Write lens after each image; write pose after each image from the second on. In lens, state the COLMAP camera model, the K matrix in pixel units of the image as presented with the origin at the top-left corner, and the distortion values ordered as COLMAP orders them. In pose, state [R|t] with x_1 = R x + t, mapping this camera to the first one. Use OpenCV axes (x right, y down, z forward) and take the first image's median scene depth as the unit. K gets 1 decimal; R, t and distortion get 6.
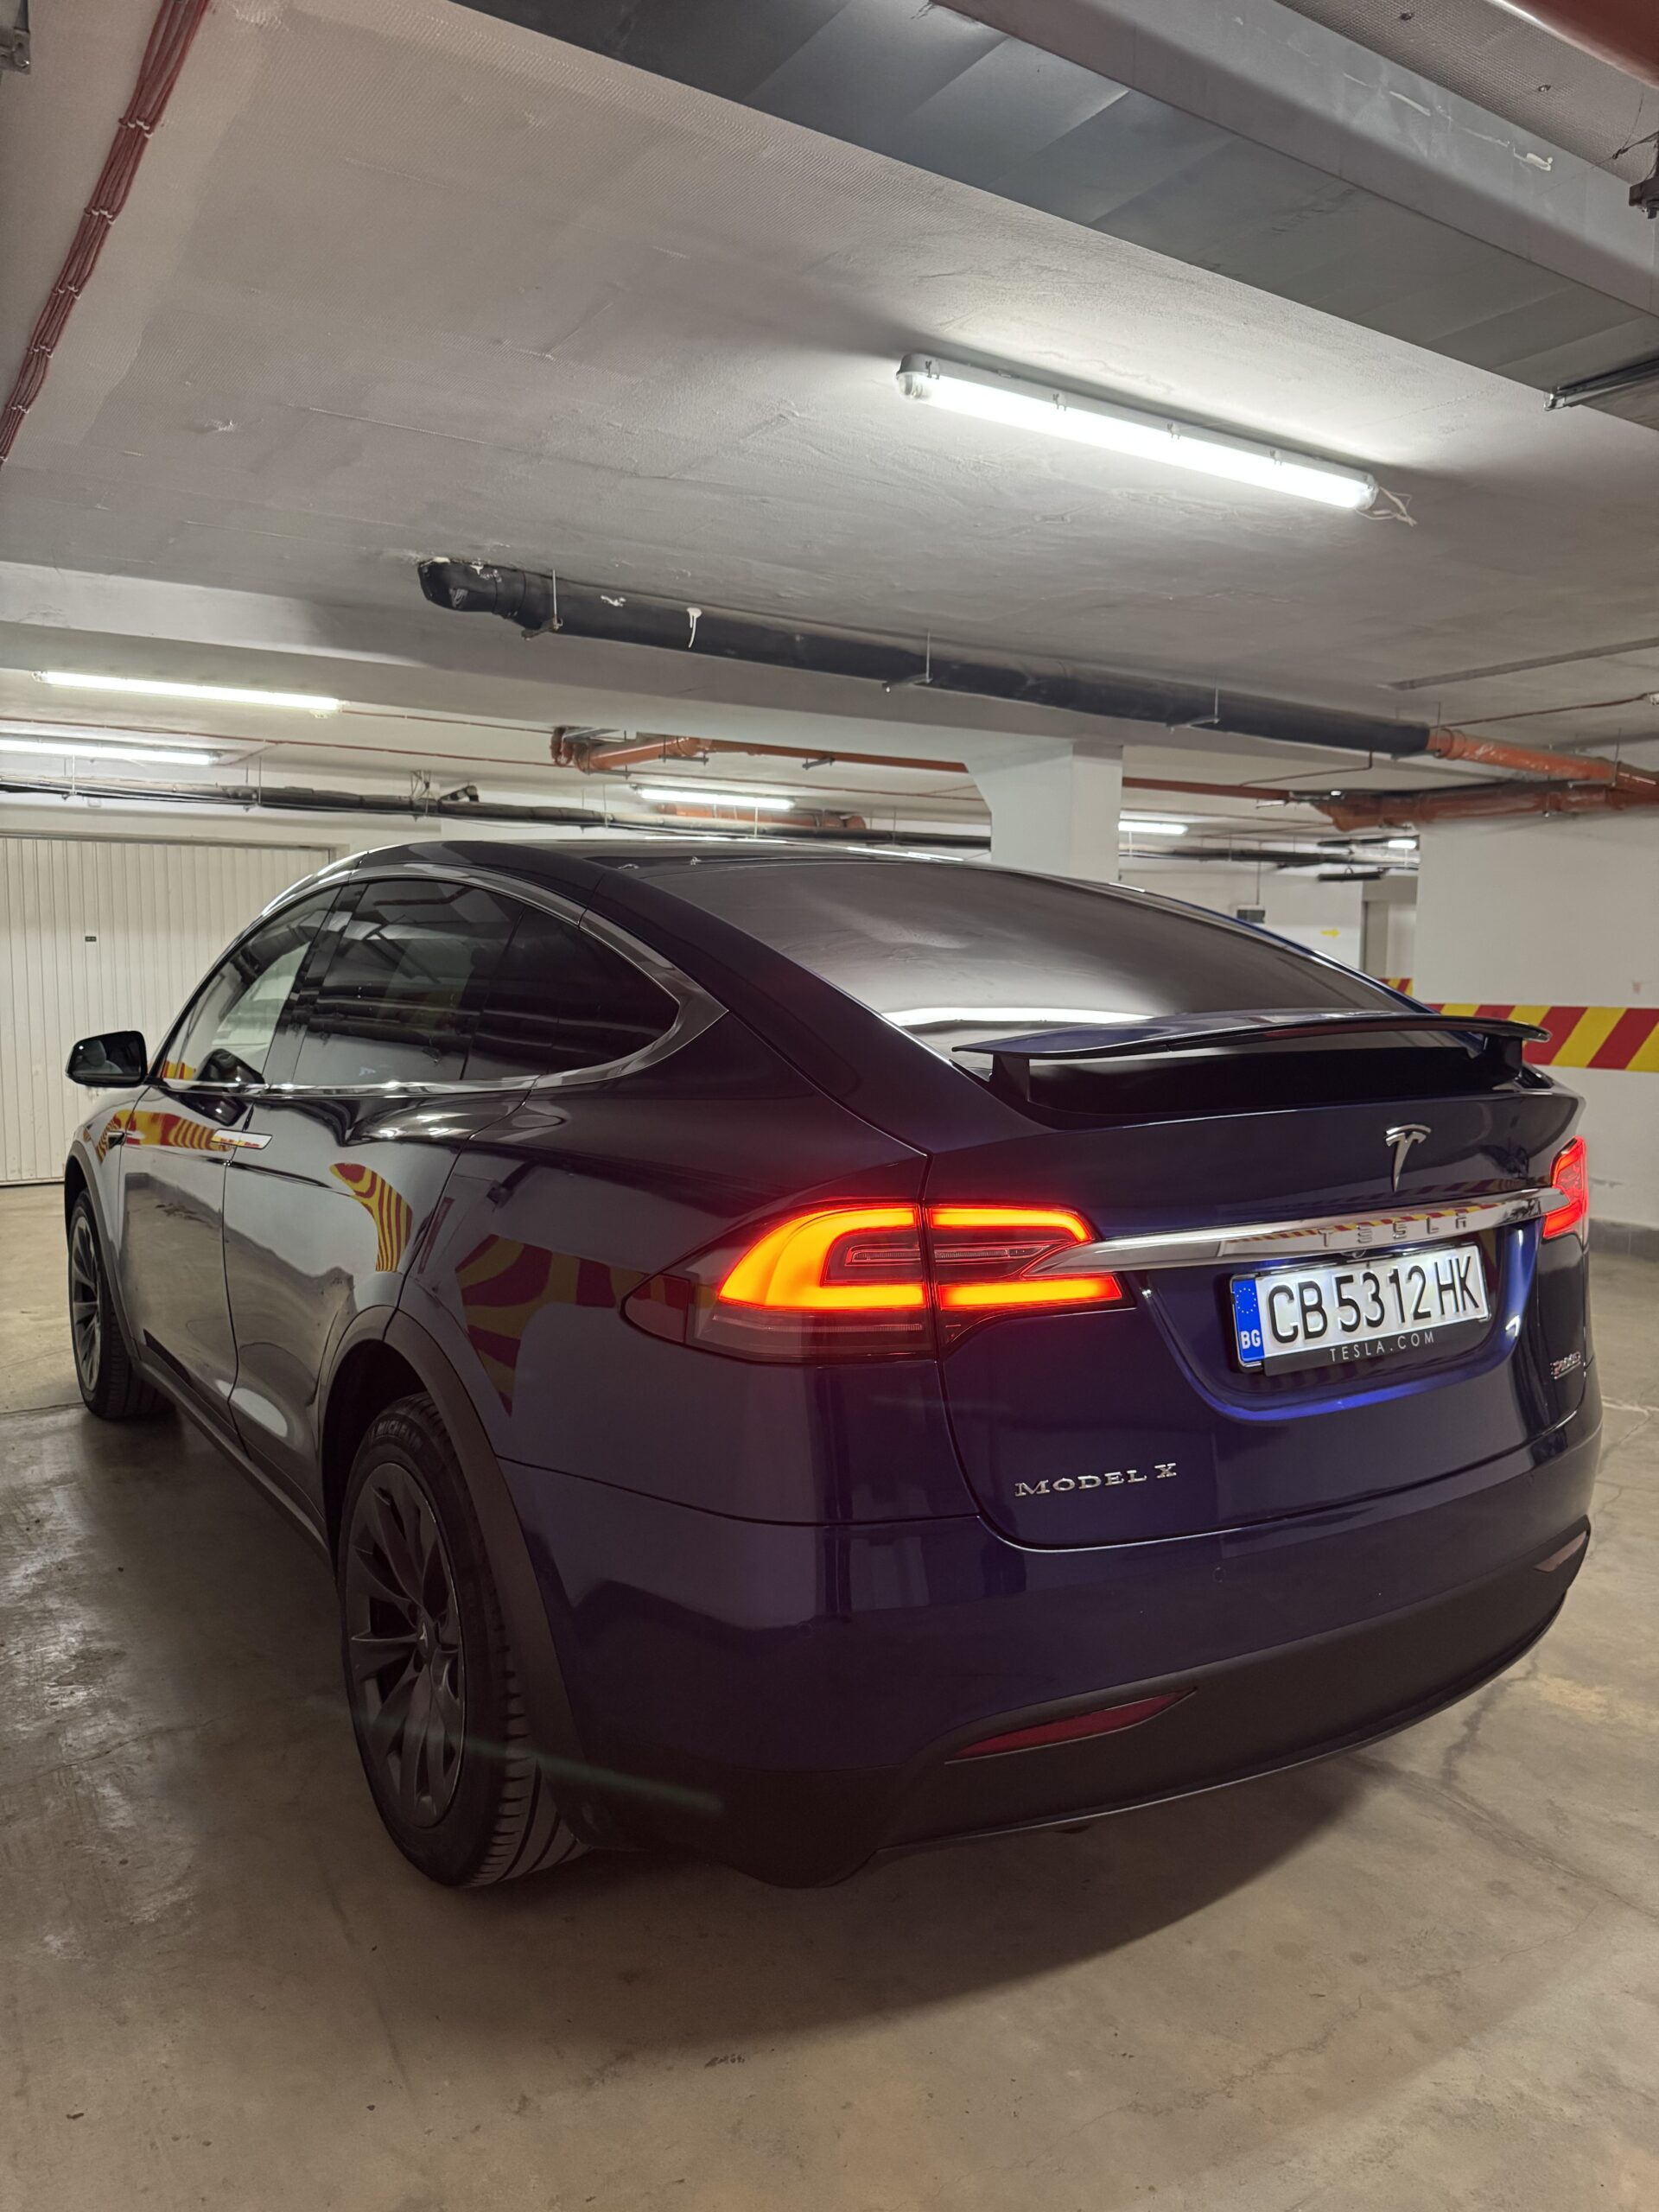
lens RADIAL K [[1574.6, 0, 829.5], [0, 1574.6, 1106.0], [0, 0, 1]] dist [0.027779, -0.027745]
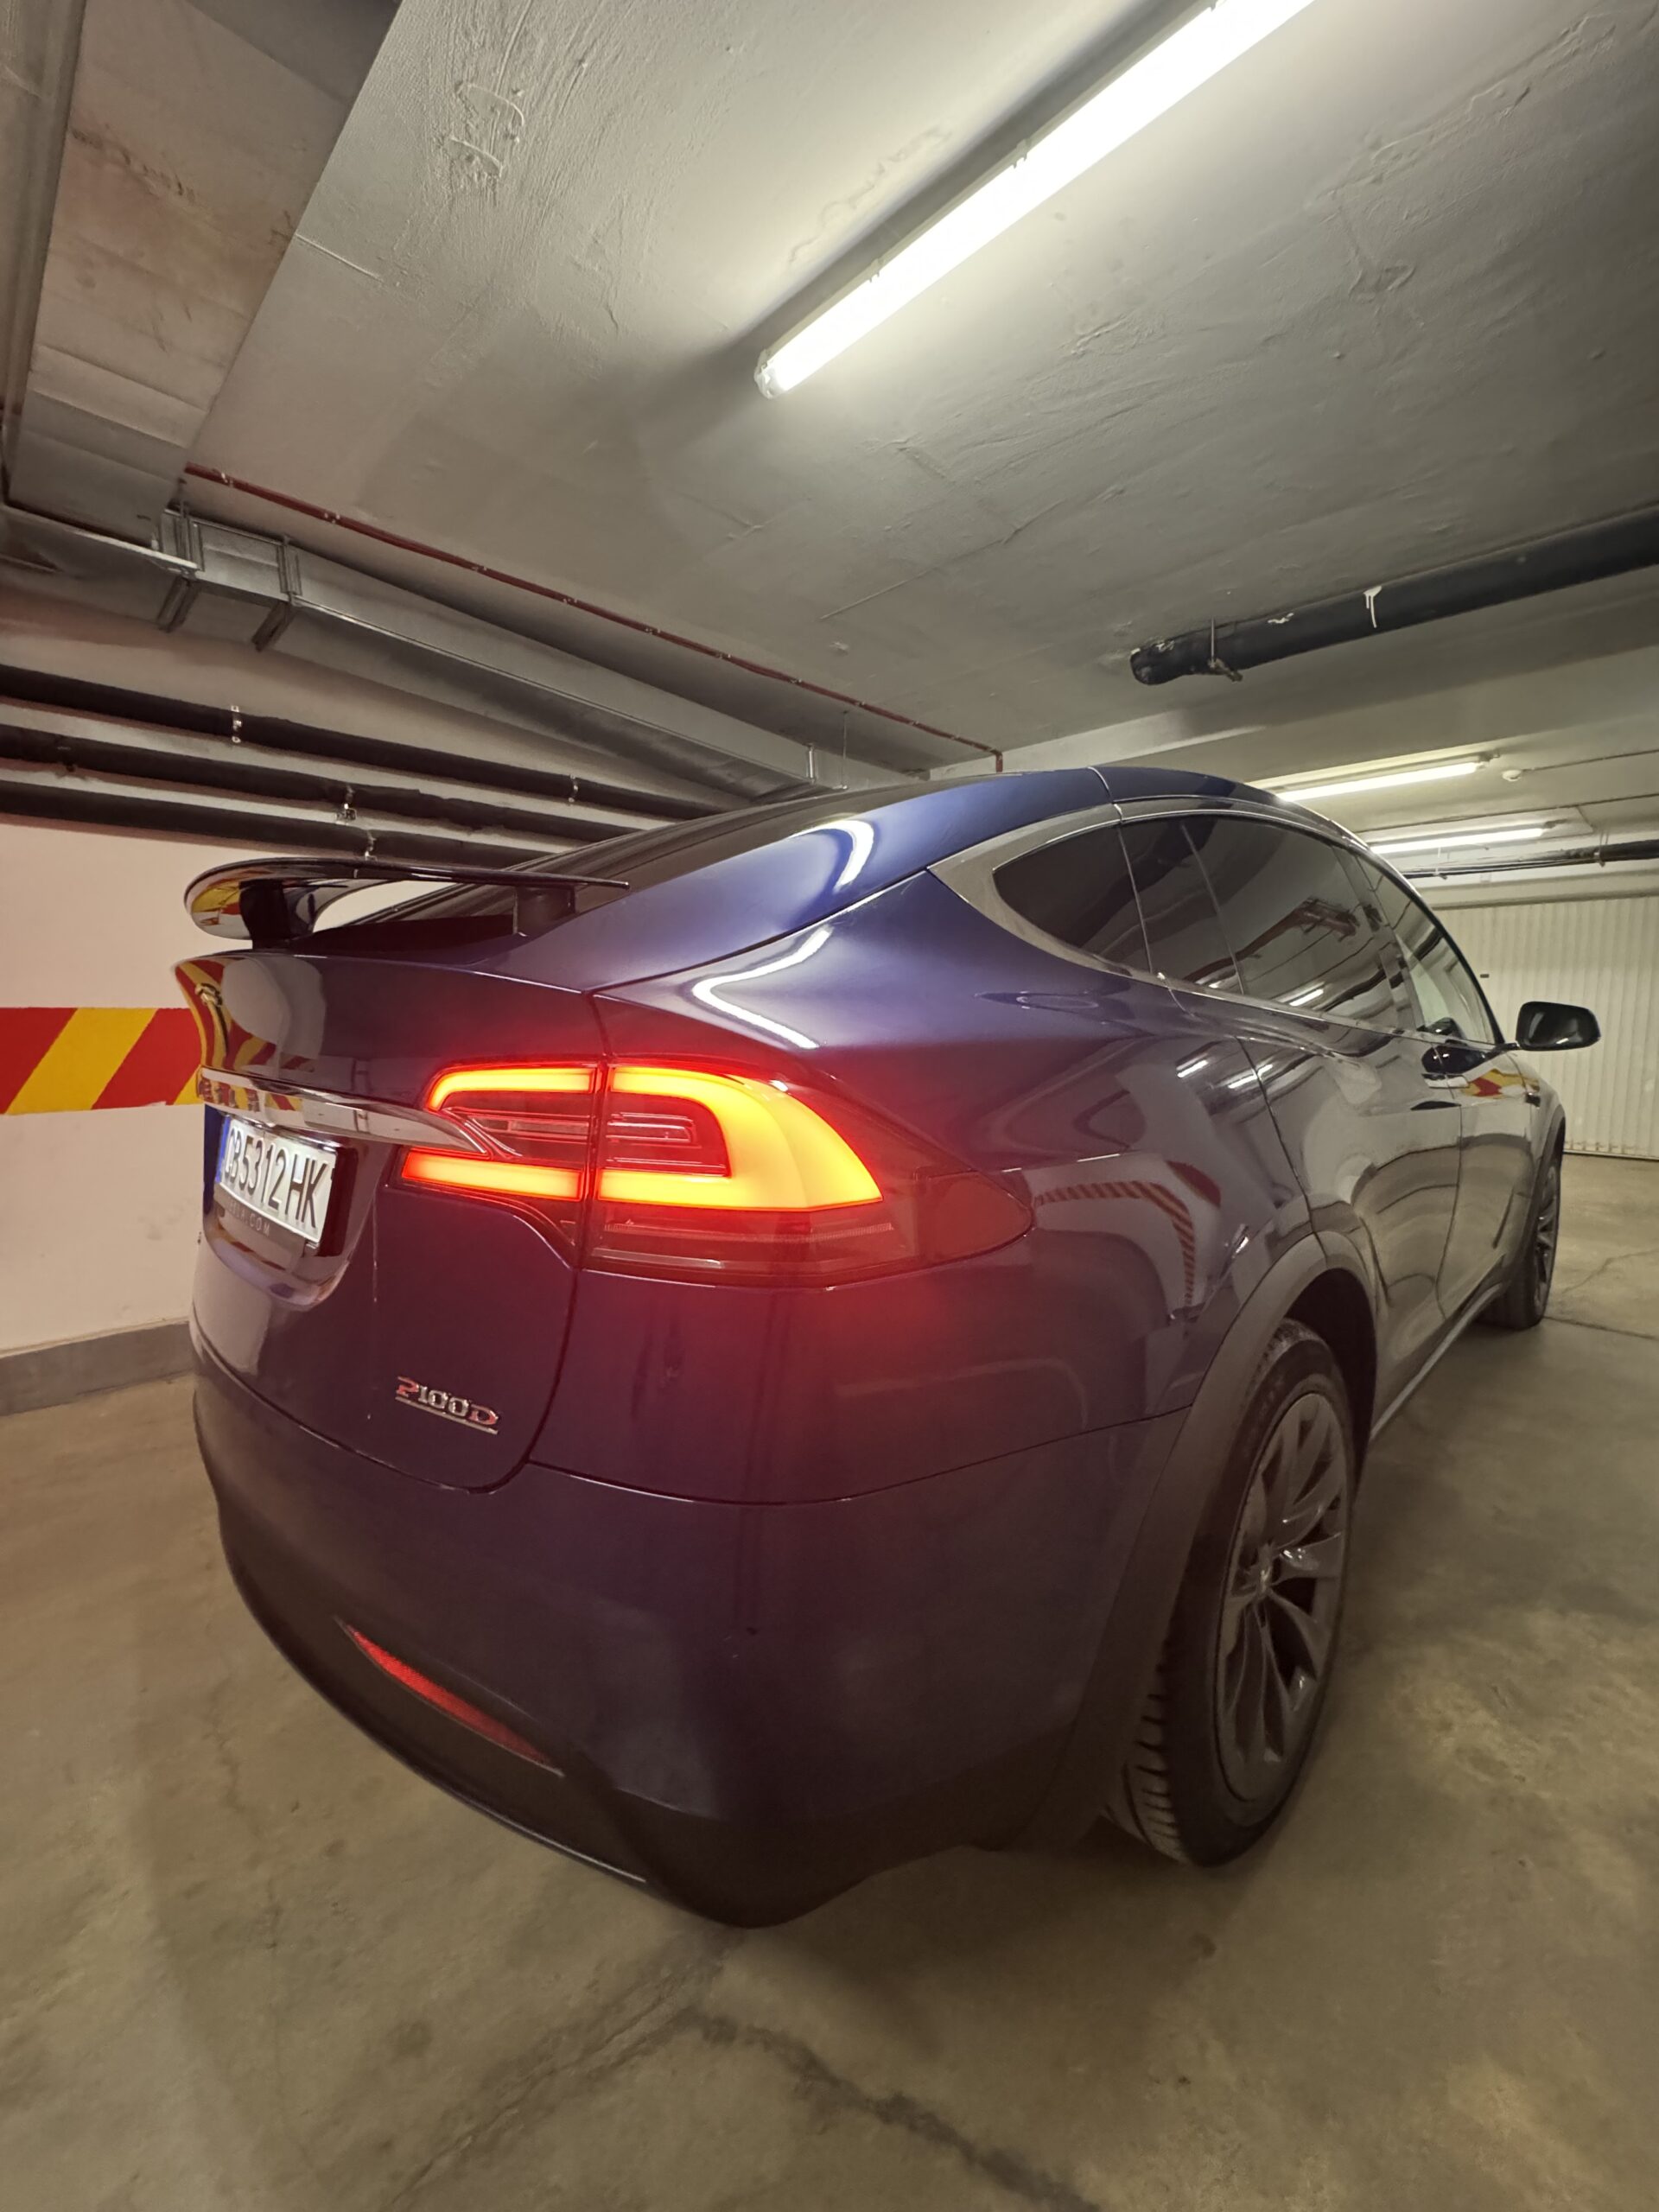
lens RADIAL K [[891.6, 0, 828.7], [0, 891.6, 1103.6], [0, 0, 1]] dist [-0.010675, 0.004584]
pose [[0.196876, 0.090752, -0.976219, 0.629059], [-0.089048, 0.993246, 0.074377, 0.005770], [0.976376, 0.072288, 0.203627, 0.815011]]
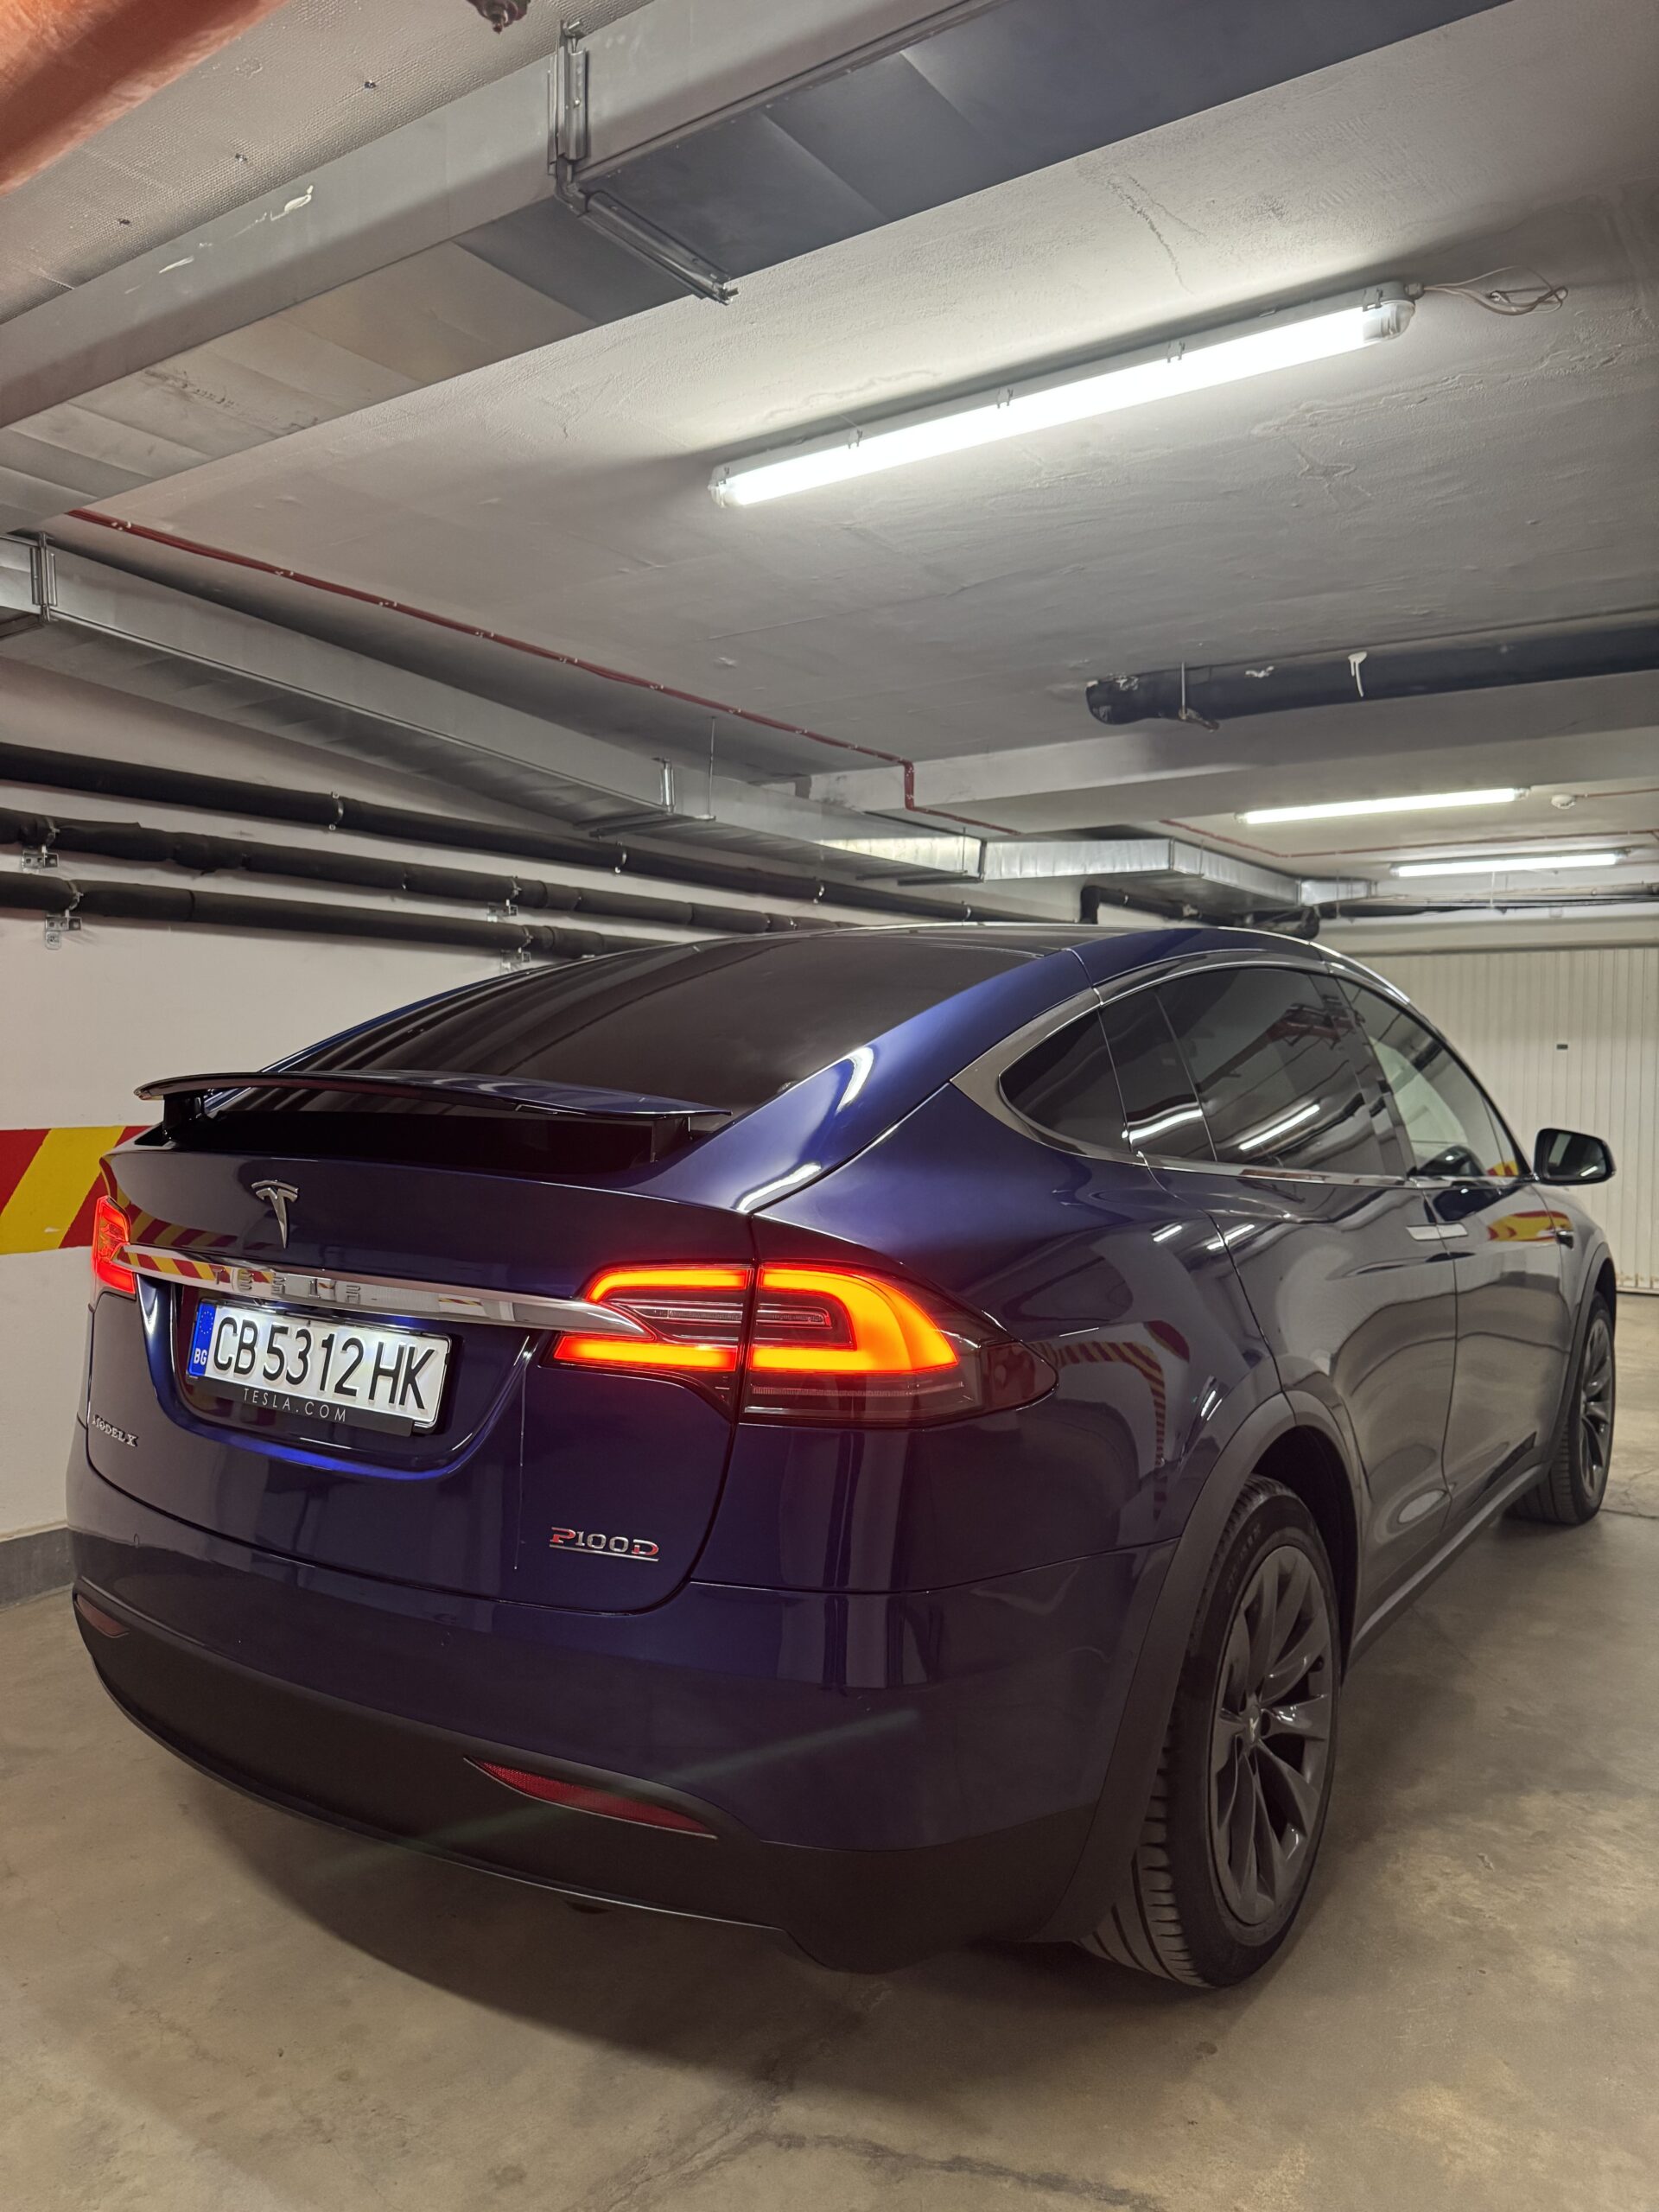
lens RADIAL K [[1576.5, 0, 832.0], [0, 1576.5, 1109.6], [0, 0, 1]] dist [0.030761, -0.033058]
pose [[0.365819, 0.020866, -0.930452, 0.921395], [-0.089829, 0.995873, -0.012984, -0.033507], [0.926341, 0.088332, 0.366183, 0.614738]]
